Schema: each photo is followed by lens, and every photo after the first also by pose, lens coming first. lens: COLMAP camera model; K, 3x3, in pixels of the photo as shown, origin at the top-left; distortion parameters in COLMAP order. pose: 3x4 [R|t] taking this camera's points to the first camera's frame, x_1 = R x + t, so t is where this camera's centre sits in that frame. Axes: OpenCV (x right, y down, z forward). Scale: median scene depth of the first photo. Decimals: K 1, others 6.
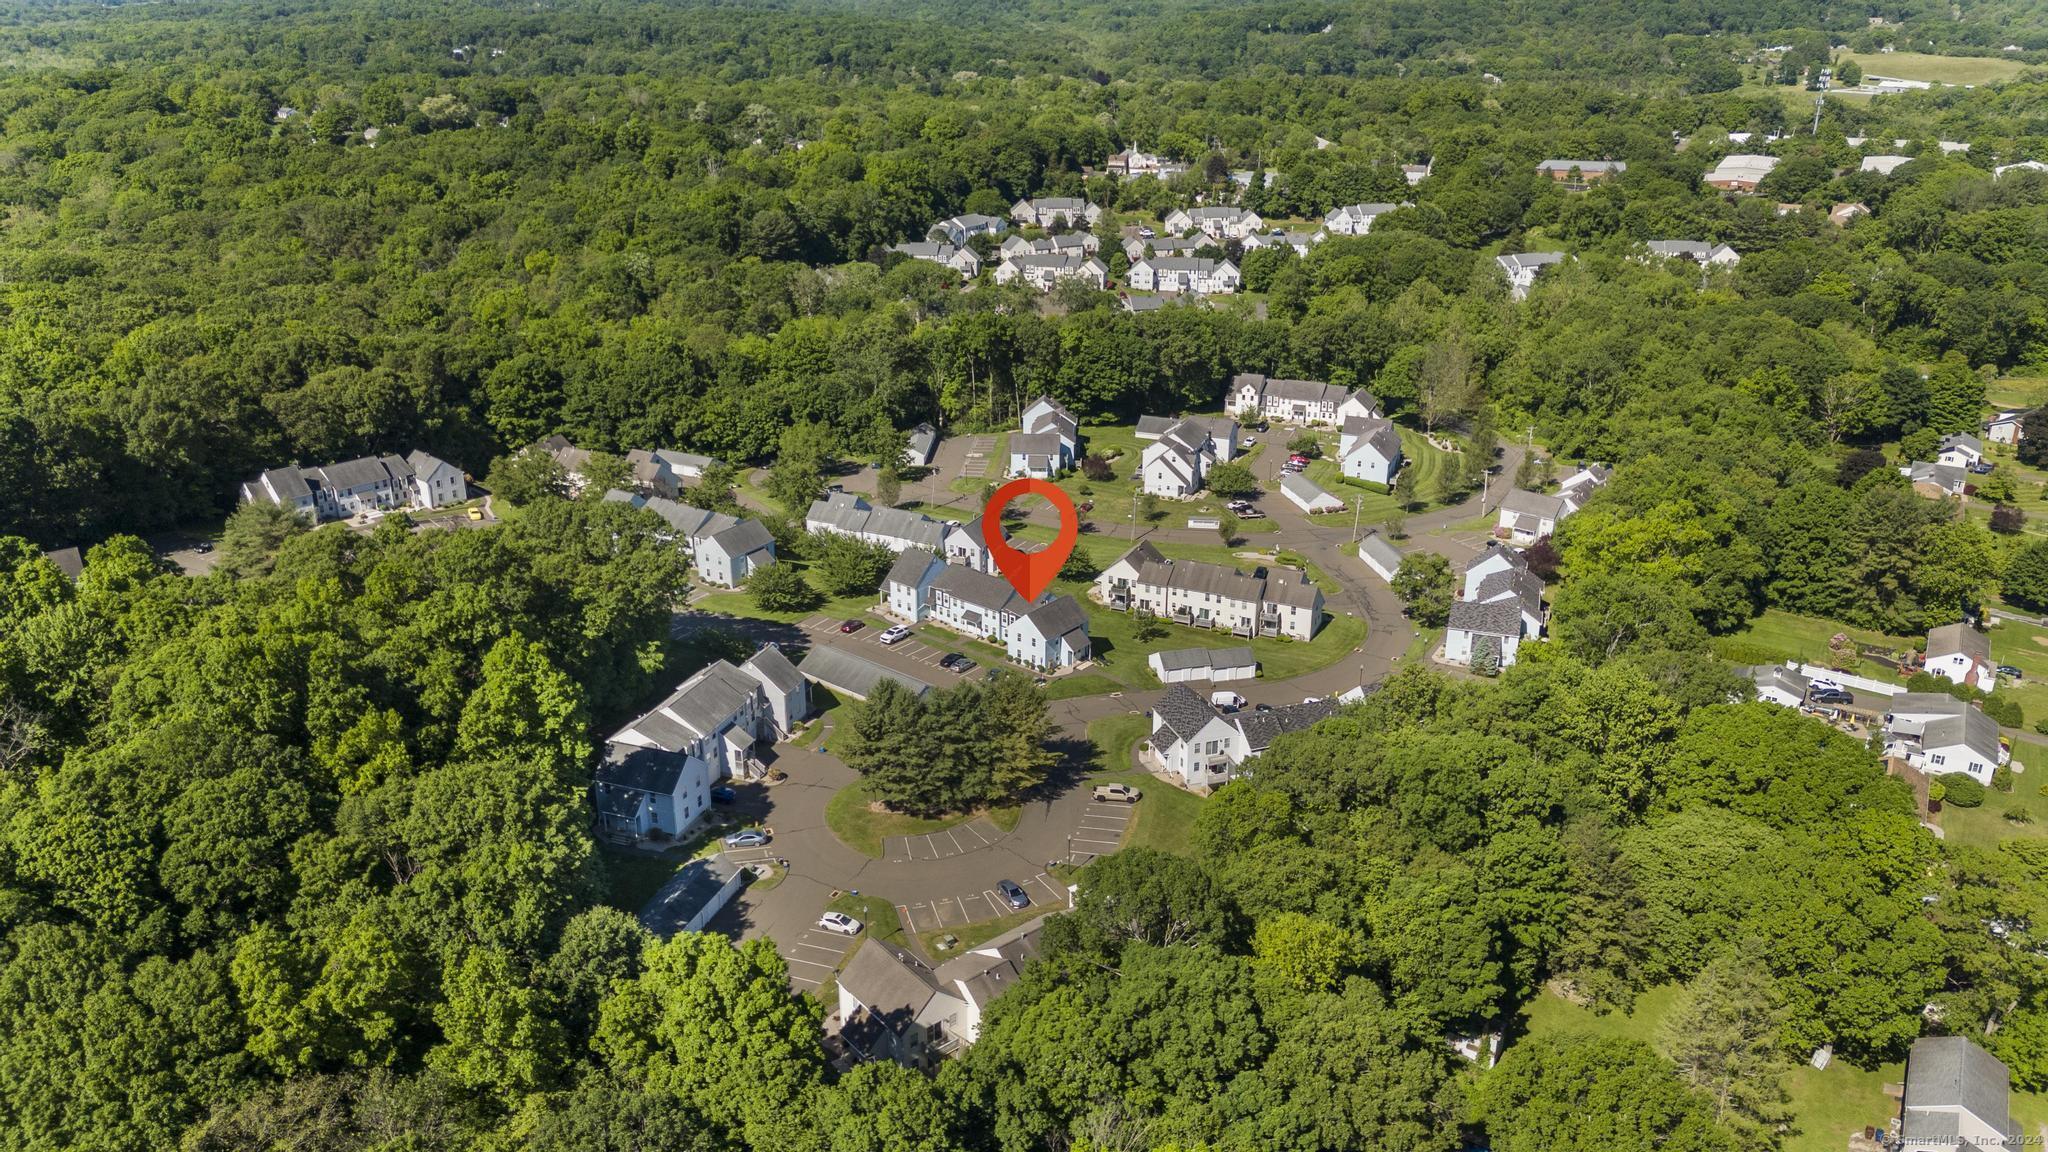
lens RADIAL K [[1501.4, 0, 1054.3], [0, 1501.4, 562.7], [0, 0, 1]] dist [0.116392, -0.110623]
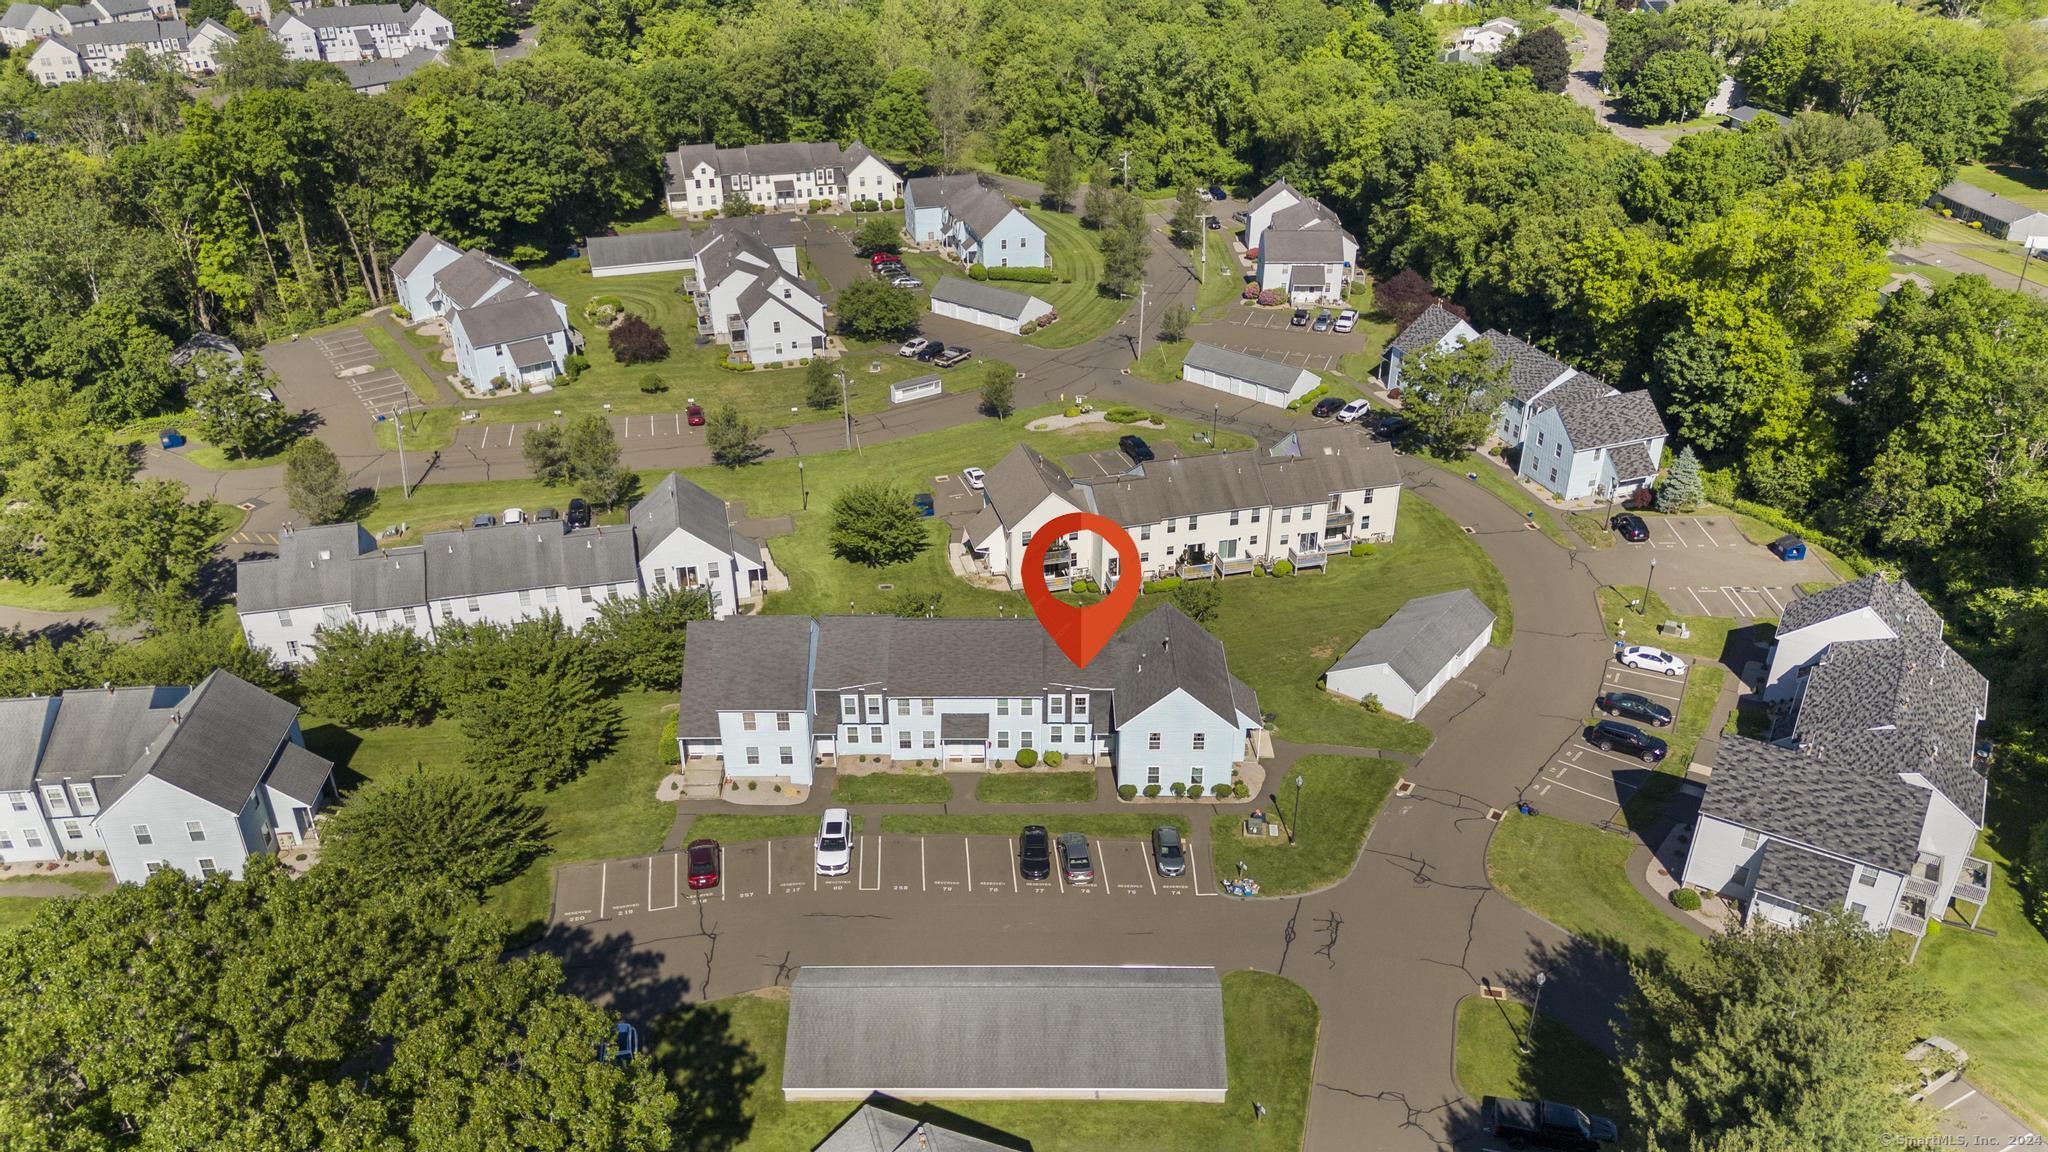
lens RADIAL K [[1501.4, 0, 1054.3], [0, 1501.4, 562.7], [0, 0, 1]] dist [0.116392, -0.110623]
pose [[0.785761, -0.309820, 0.535342, -0.226460], [0.234333, 0.950100, 0.205907, -0.082373], [-0.572422, -0.036345, 0.819153, 0.573026]]
